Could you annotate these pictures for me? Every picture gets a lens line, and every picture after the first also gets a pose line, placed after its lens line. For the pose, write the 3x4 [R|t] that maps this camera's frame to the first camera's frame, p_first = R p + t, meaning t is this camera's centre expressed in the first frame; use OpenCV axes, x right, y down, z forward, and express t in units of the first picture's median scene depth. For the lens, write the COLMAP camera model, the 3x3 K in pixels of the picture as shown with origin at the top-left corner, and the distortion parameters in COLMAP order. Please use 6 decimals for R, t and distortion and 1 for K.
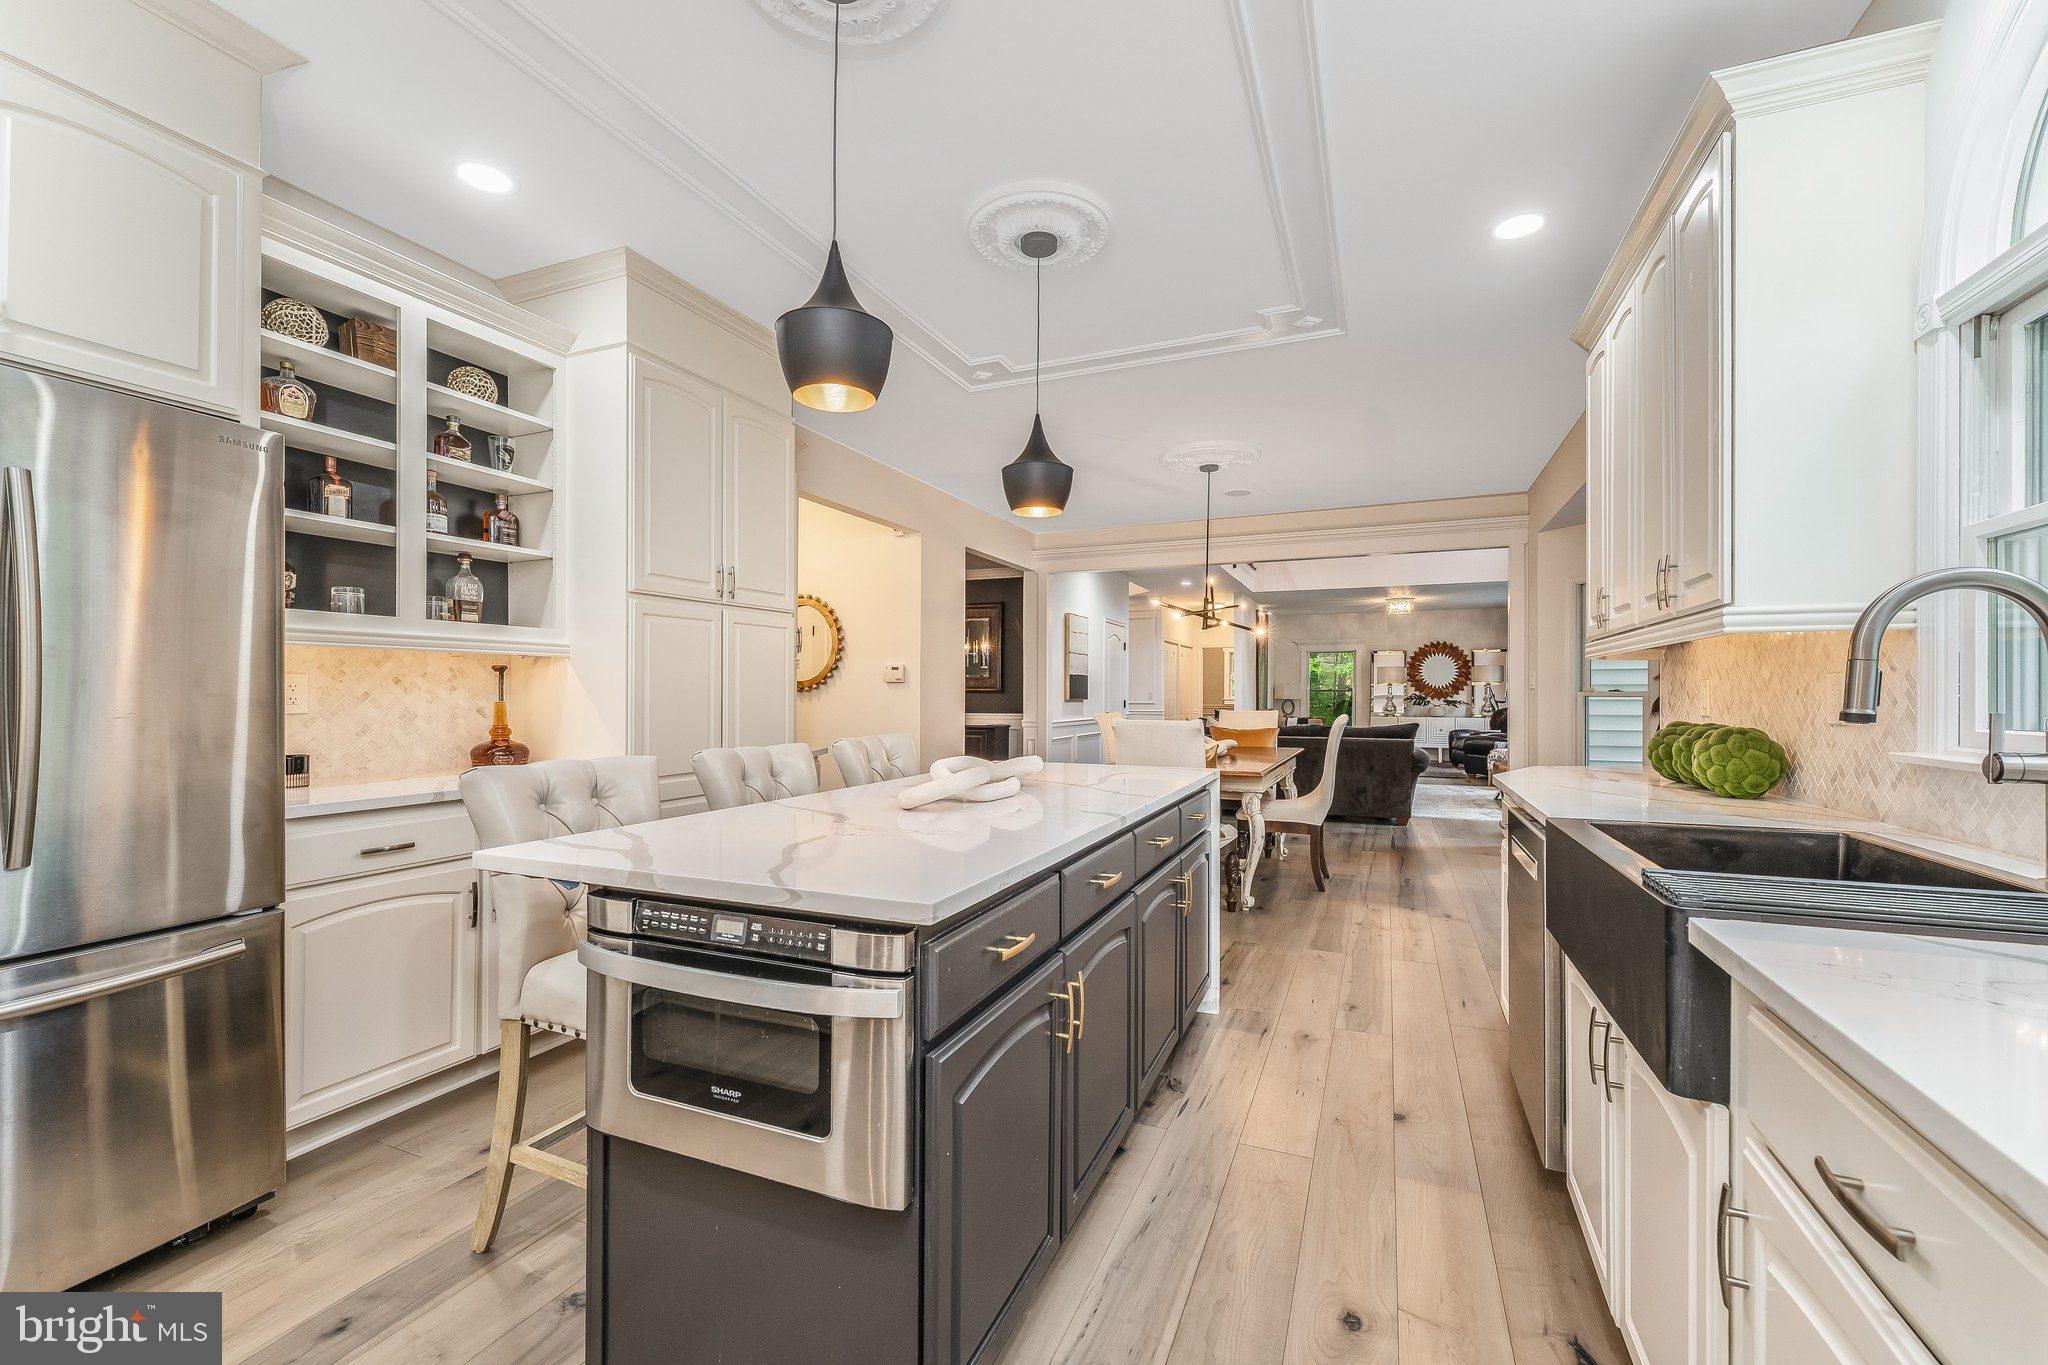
lens RADIAL K [[837.7, 0, 1018.0], [0, 837.7, 697.1], [0, 0, 1]] dist [-0.021394, 0.000143]
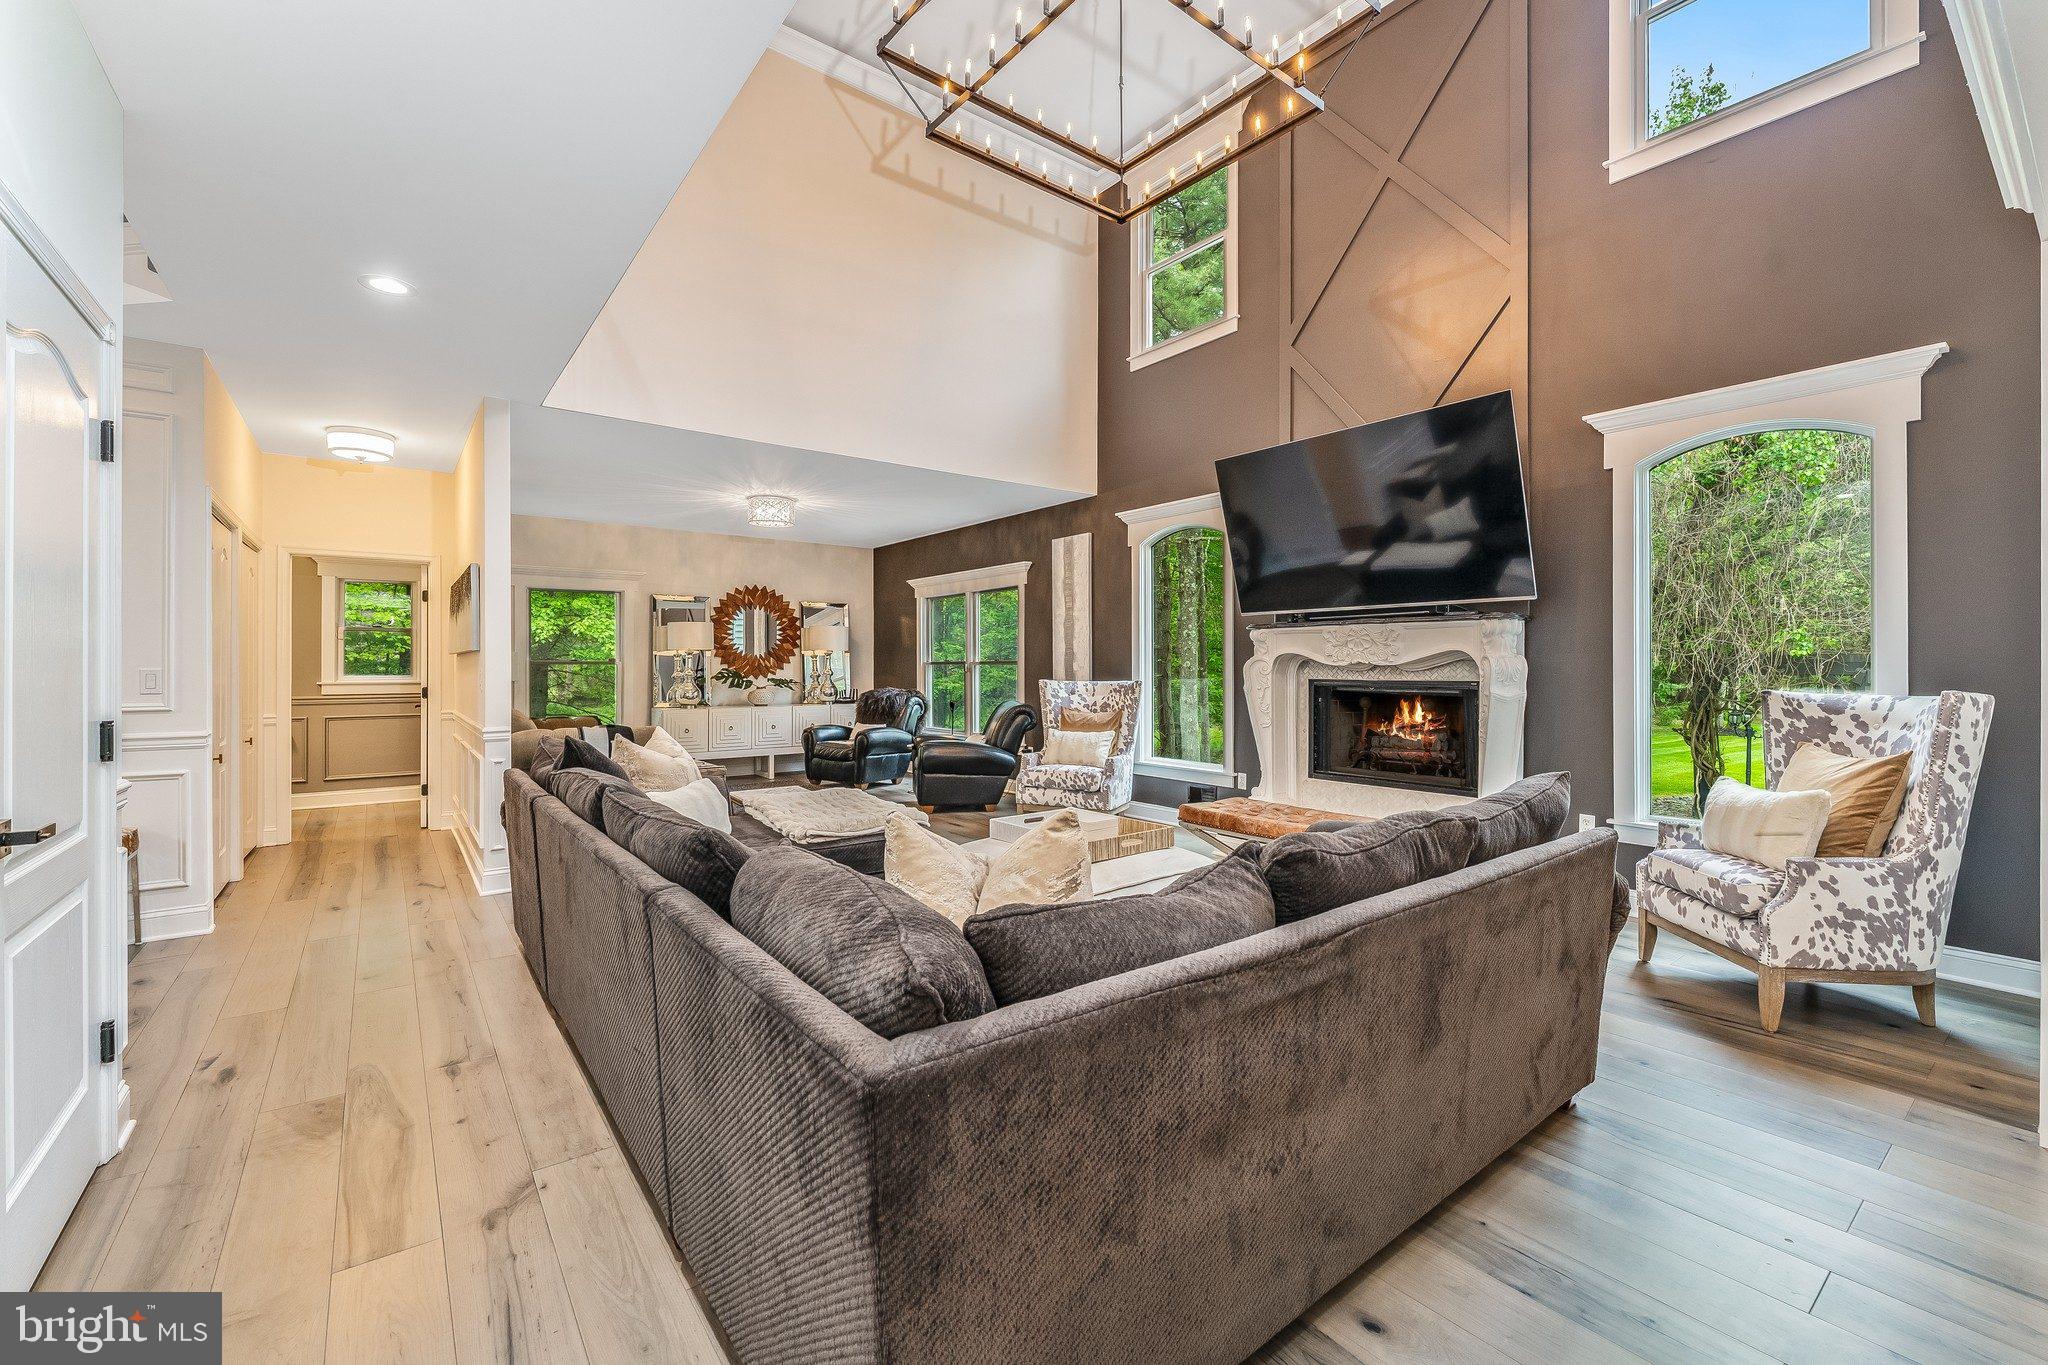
lens RADIAL K [[854.6, 0, 1021.7], [0, 854.6, 664.1], [0, 0, 1]] dist [-0.017922, 0.000338]
pose [[0.488307, 0.000694, 0.872672, 0.047538], [0.002673, 0.999994, -0.002291, -0.005870], [-0.872668, 0.003451, 0.488302, 0.580130]]
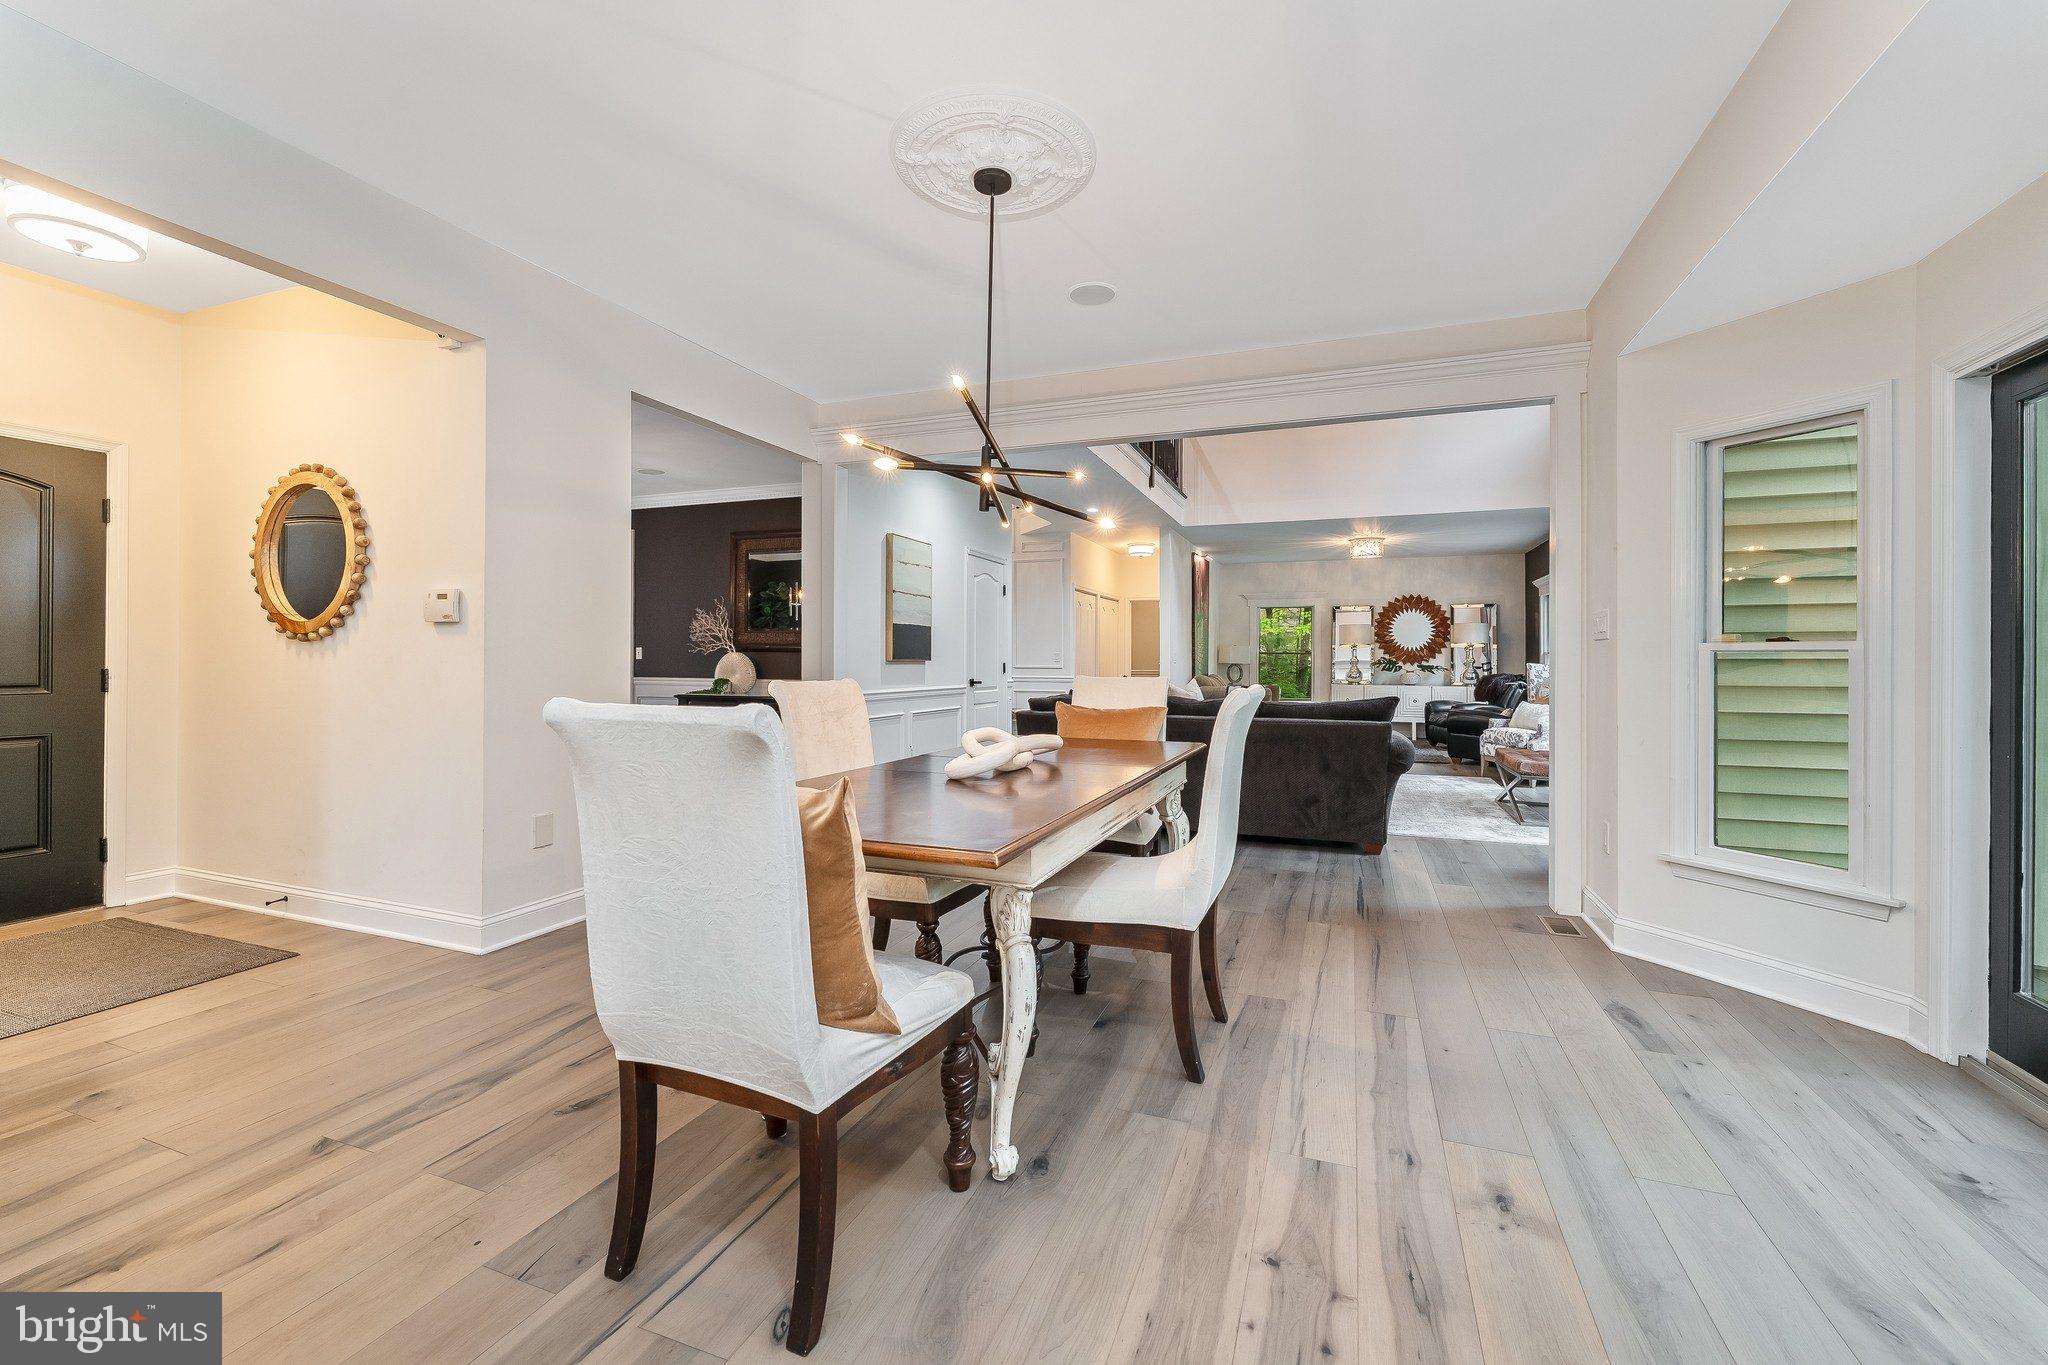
lens RADIAL K [[854.6, 0, 1021.7], [0, 854.6, 664.1], [0, 0, 1]] dist [-0.017922, 0.000338]
pose [[0.998859, 0.001617, 0.047727, 0.084029], [-0.001626, 0.999999, 0.000135, 0.003589], [-0.047727, -0.000213, 0.998860, 0.189769]]
